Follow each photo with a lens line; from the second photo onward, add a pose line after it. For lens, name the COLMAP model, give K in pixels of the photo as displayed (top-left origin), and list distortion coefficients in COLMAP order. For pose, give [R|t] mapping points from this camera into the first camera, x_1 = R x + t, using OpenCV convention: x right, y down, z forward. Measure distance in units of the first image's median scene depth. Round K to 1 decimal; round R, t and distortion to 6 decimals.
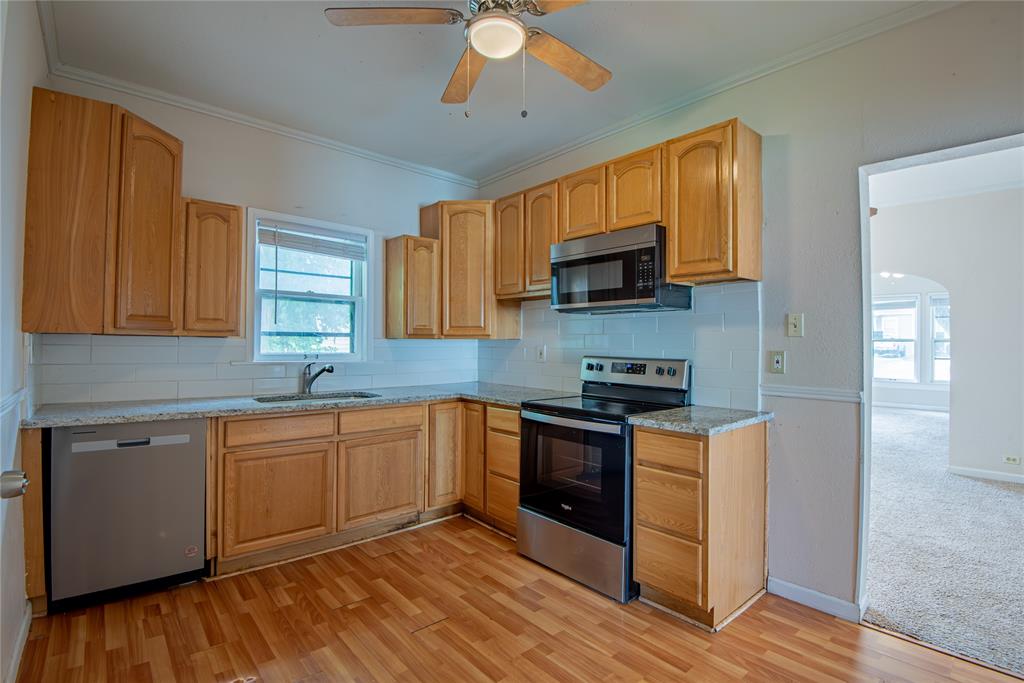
lens RADIAL K [[479.2, 0, 511.3], [0, 479.2, 337.6], [0, 0, 1]] dist [-0.013395, -0.015123]
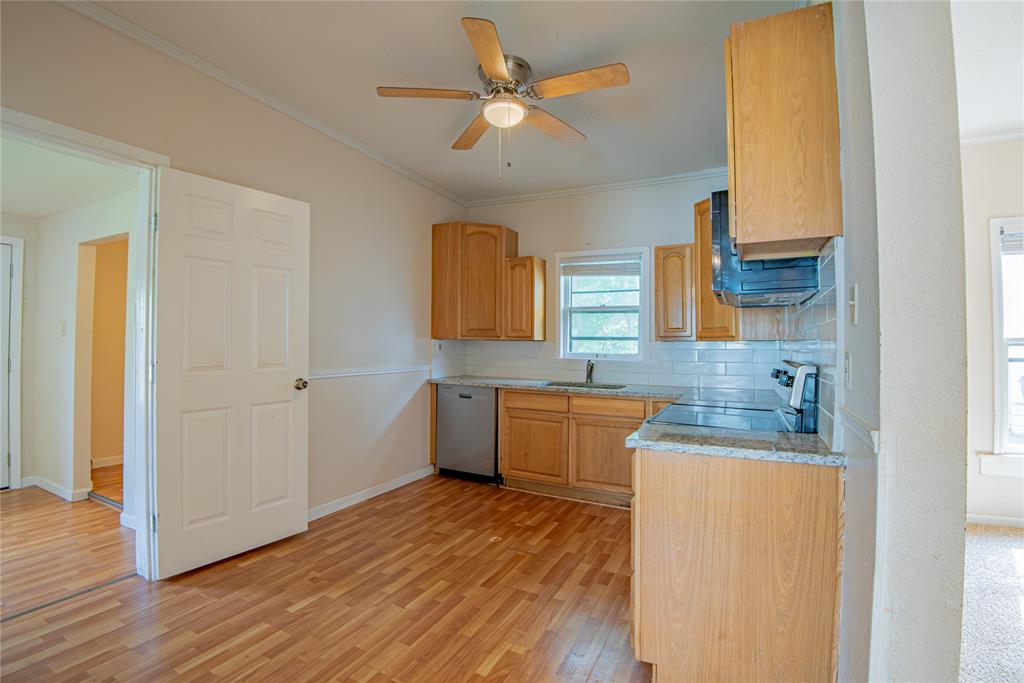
lens RADIAL K [[473.4, 0, 513.5], [0, 473.4, 337.8], [0, 0, 1]] dist [-0.001522, -0.020224]
pose [[0.382887, -0.018234, -0.923615, 0.854798], [0.002966, 0.999824, -0.018508, 0.018982], [0.923790, 0.004347, 0.382874, 0.368849]]
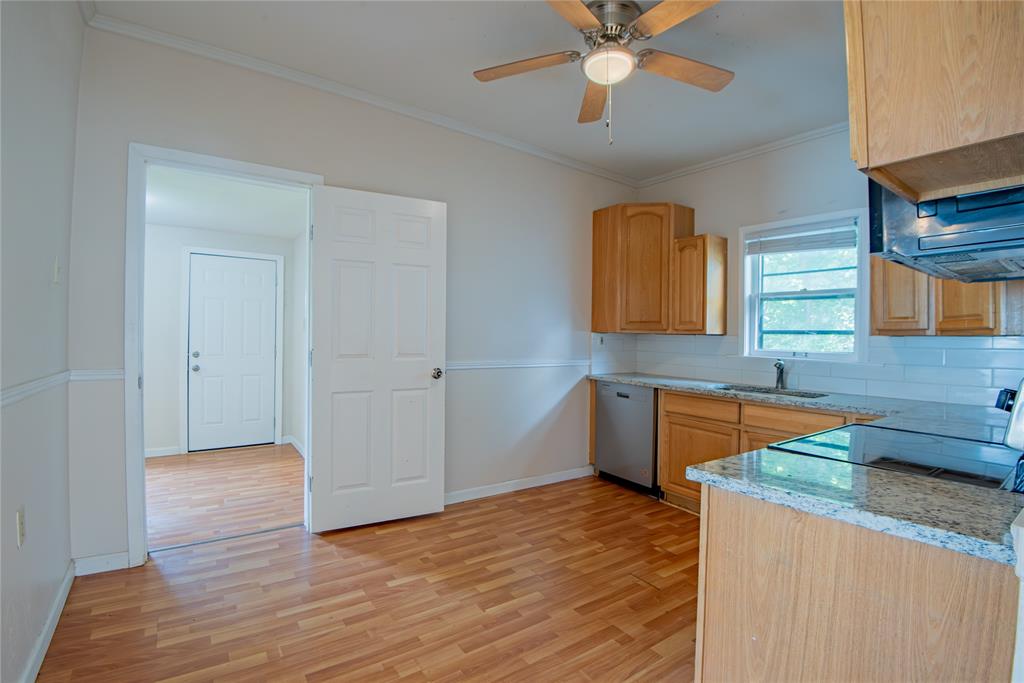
lens RADIAL K [[473.4, 0, 513.5], [0, 473.4, 337.8], [0, 0, 1]] dist [-0.001522, -0.020224]
pose [[-0.098291, -0.007909, -0.995126, 0.797096], [-0.009339, 0.999932, -0.007025, 0.022719], [0.995114, 0.008603, -0.098358, 0.632805]]
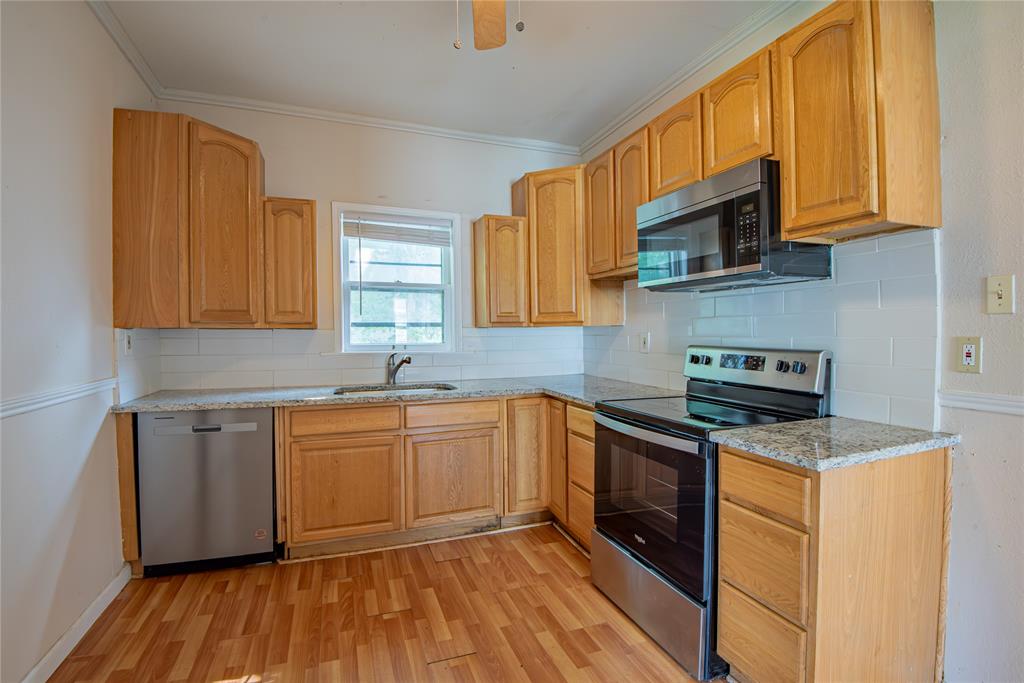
lens RADIAL K [[476.7, 0, 514.1], [0, 476.7, 337.8], [0, 0, 1]] dist [-0.018008, -0.016315]
pose [[0.935399, -0.009391, -0.353468, 0.194735], [0.018425, 0.999584, 0.022204, 0.003894], [0.353113, -0.027283, 0.935183, 0.204166]]
